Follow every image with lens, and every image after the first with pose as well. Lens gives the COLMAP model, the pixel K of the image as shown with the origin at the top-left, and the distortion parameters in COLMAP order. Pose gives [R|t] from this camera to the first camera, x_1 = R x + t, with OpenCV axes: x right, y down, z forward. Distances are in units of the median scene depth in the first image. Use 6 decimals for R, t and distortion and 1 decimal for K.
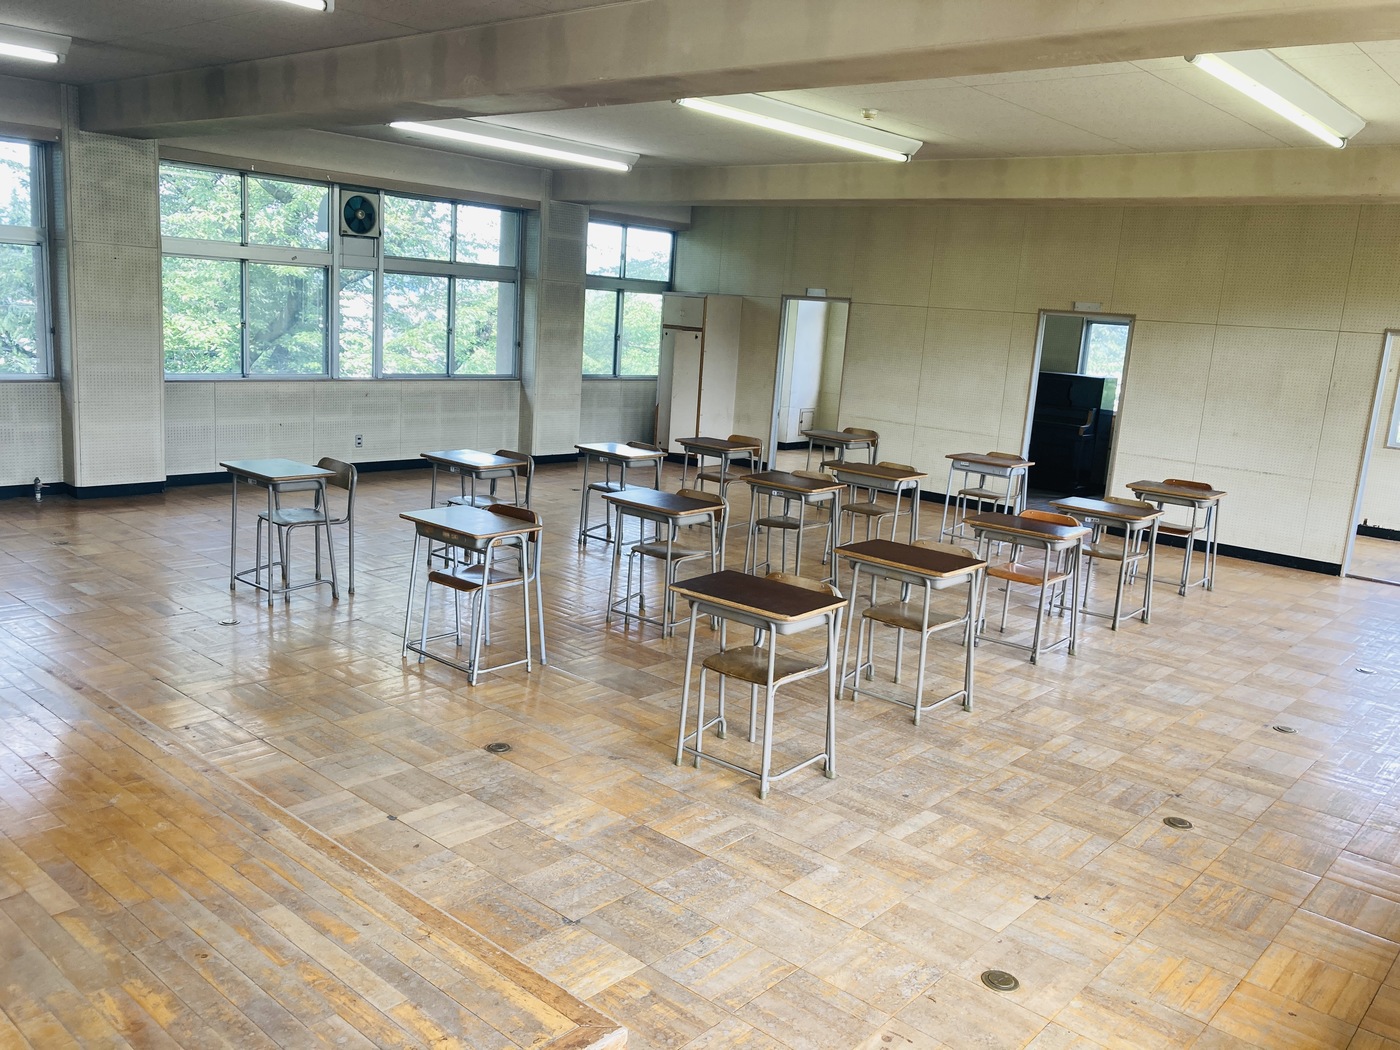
lens RADIAL K [[1156.1, 0, 700.0], [0, 1156.1, 525.0], [0, 0, 1]] dist [-0.007182, 0.001068]
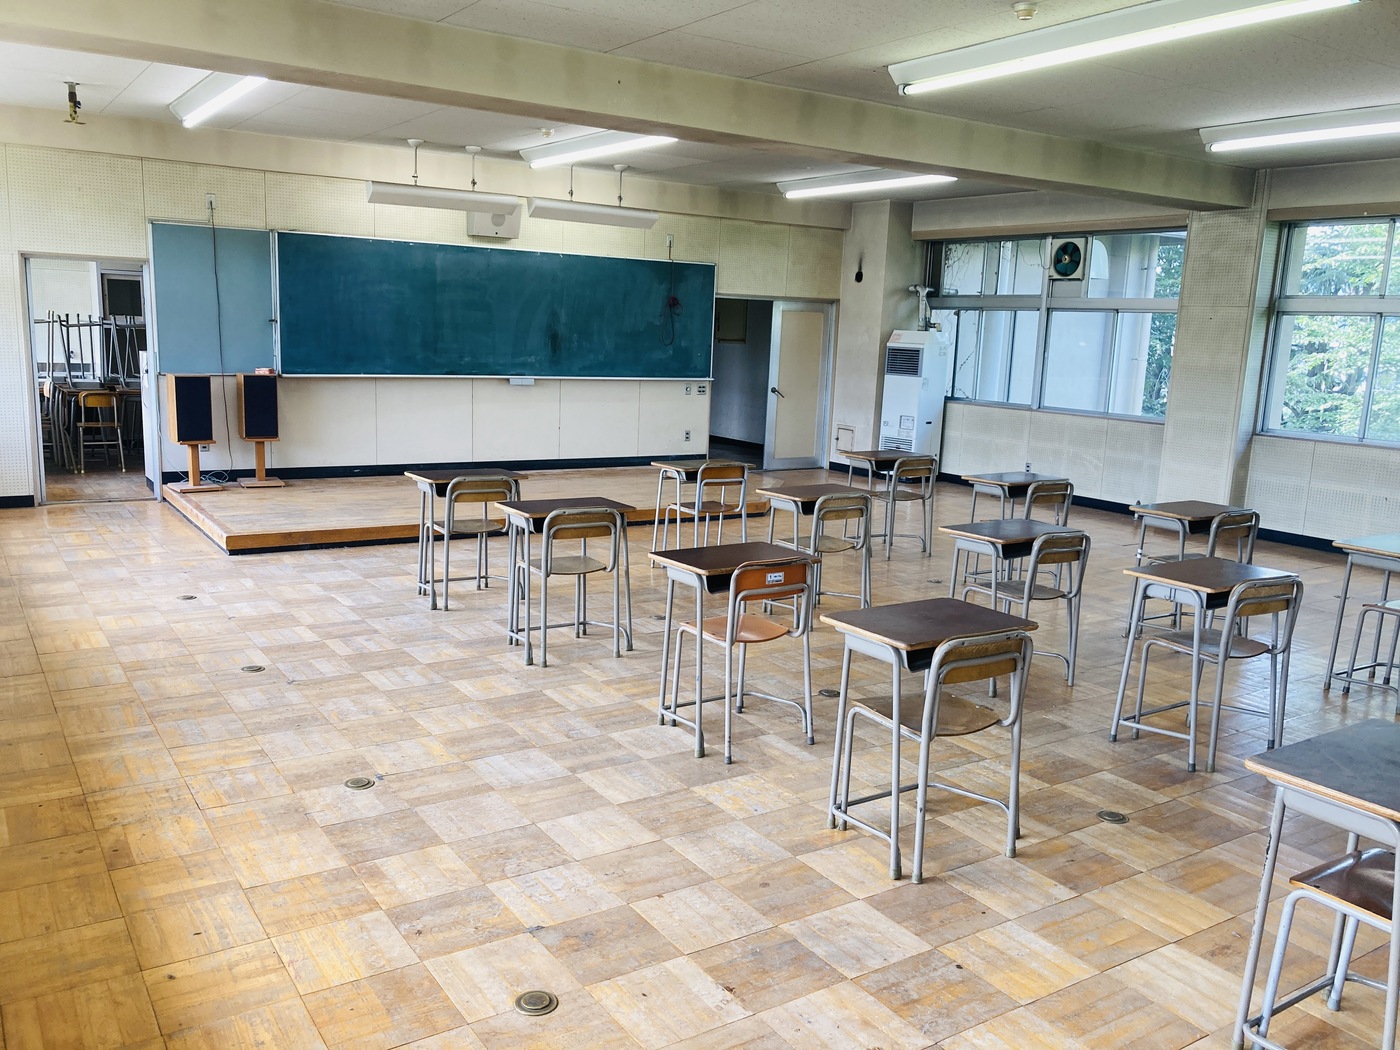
lens RADIAL K [[1151.9, 0, 701.2], [0, 1151.9, 504.1], [0, 0, 1]] dist [0.174204, -0.000586]
pose [[-0.255178, 0.082916, -0.963332, 0.879952], [-0.240040, 0.959693, 0.146187, -0.127050], [0.936624, 0.268542, -0.224989, 0.987235]]
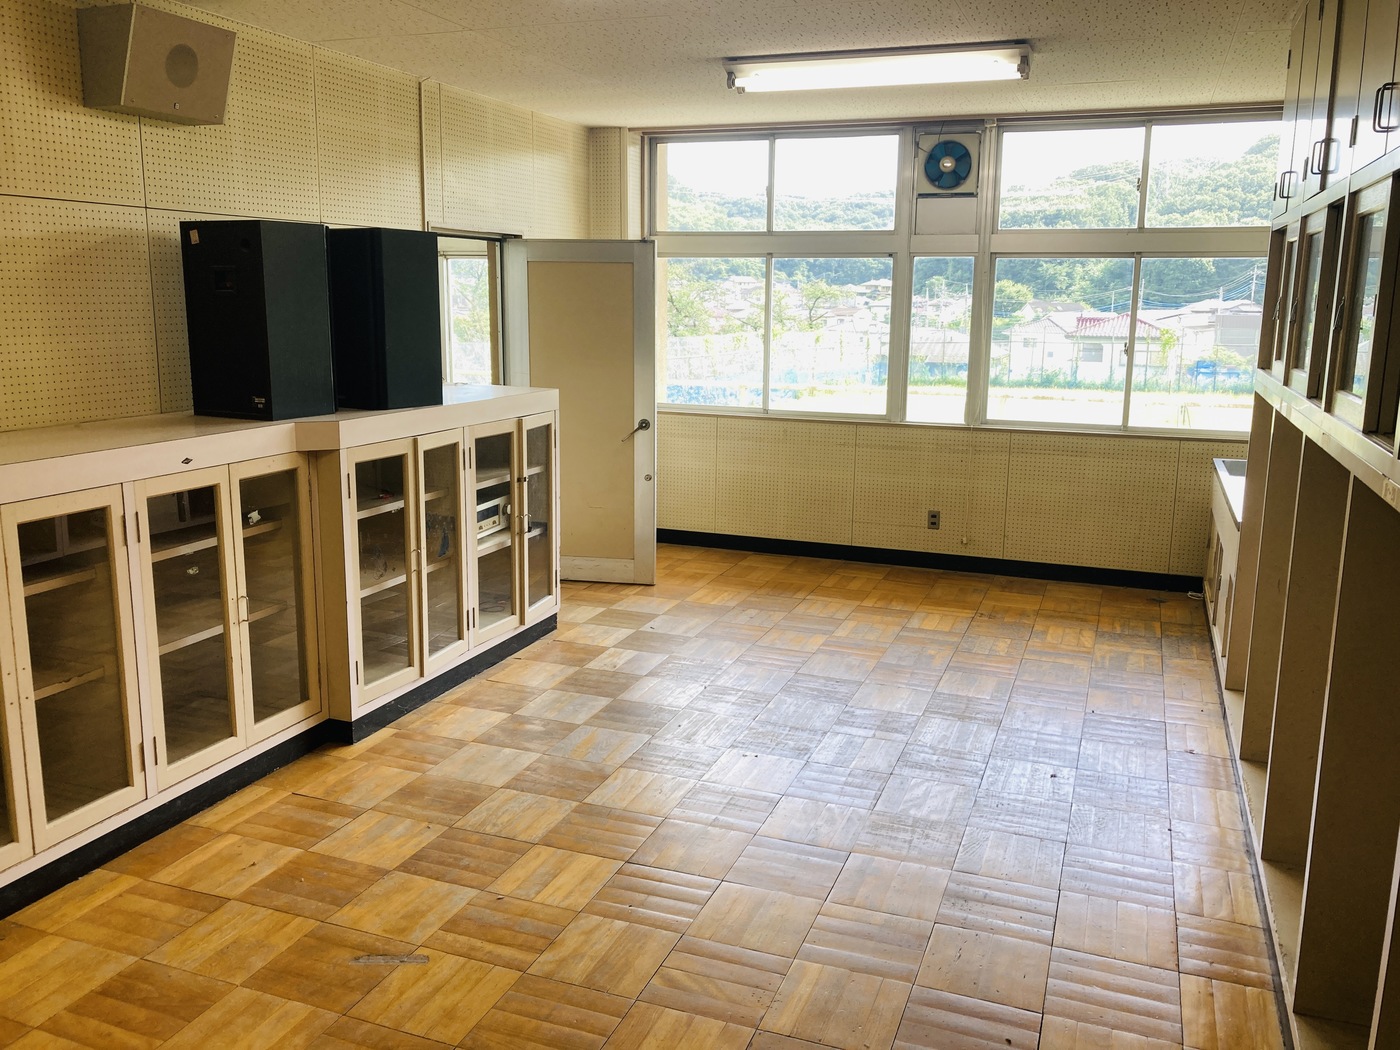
lens RADIAL K [[1156.1, 0, 700.0], [0, 1156.1, 525.0], [0, 0, 1]] dist [-0.007182, 0.001068]
pose [[0.350400, 0.137671, -0.926427, 0.266200], [-0.149813, 0.984641, 0.089659, -0.112387], [0.924541, 0.107374, 0.365643, 0.663164]]
